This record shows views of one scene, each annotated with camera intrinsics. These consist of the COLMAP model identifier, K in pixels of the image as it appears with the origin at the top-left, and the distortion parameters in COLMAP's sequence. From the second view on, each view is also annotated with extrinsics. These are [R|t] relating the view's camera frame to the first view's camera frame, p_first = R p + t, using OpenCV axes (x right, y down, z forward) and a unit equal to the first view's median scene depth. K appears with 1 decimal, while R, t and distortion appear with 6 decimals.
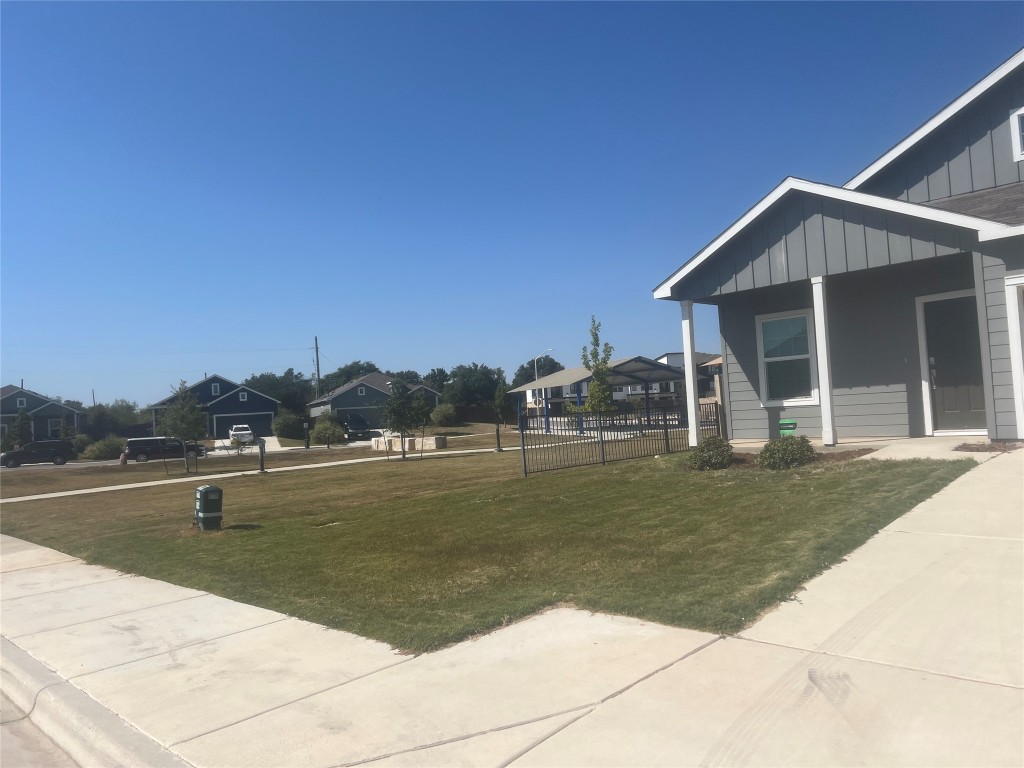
lens RADIAL K [[772.7, 0, 511.7], [0, 772.7, 391.0], [0, 0, 1]] dist [0.059389, -0.064930]
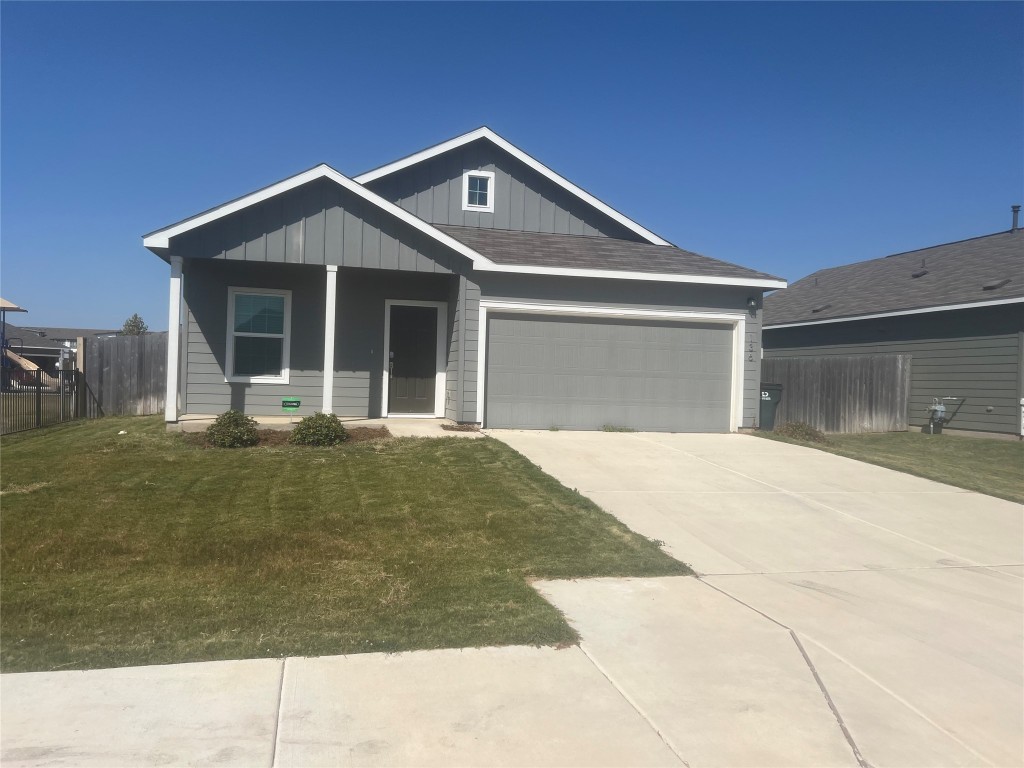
lens RADIAL K [[772.7, 0, 523.0], [0, 772.7, 387.6], [0, 0, 1]] dist [0.059389, -0.064930]
pose [[0.500432, 0.063445, 0.863448, -0.376571], [-0.084806, 0.996107, -0.024042, 0.022627], [-0.861613, -0.061194, 0.503864, 0.229901]]
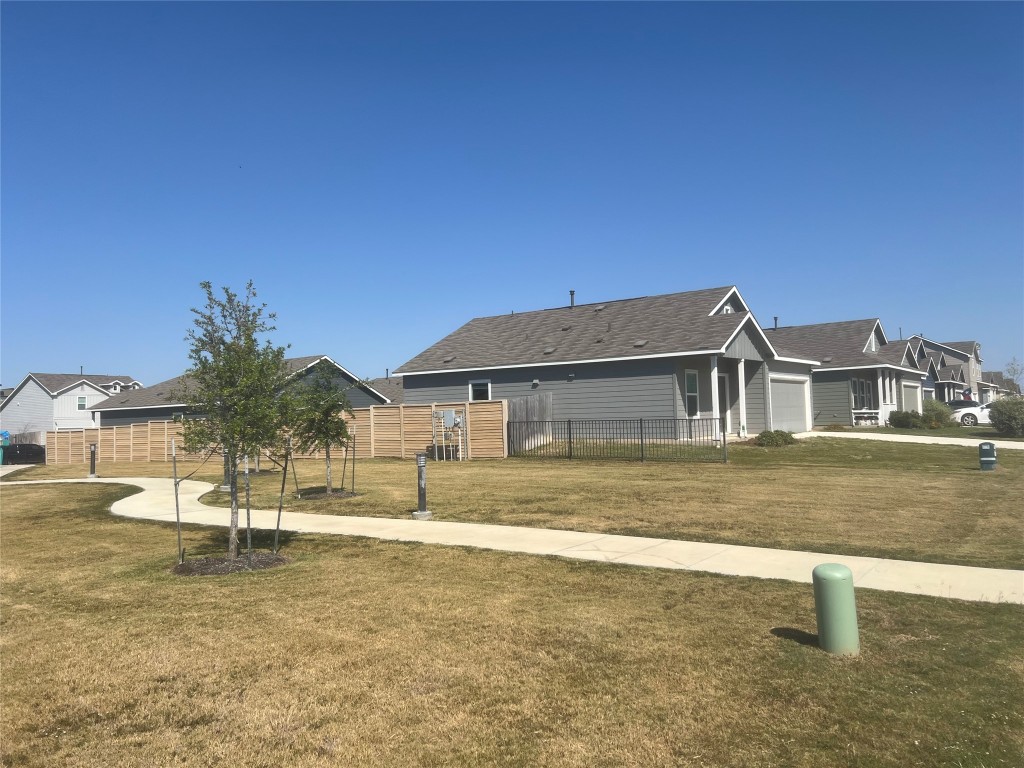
lens RADIAL K [[772.7, 0, 507.5], [0, 772.7, 382.2], [0, 0, 1]] dist [0.059389, -0.064930]
pose [[-0.171505, 0.109943, 0.979029, -1.577012], [0.013981, 0.993925, -0.109167, 0.143295], [-0.985084, -0.005034, -0.172000, 1.988559]]
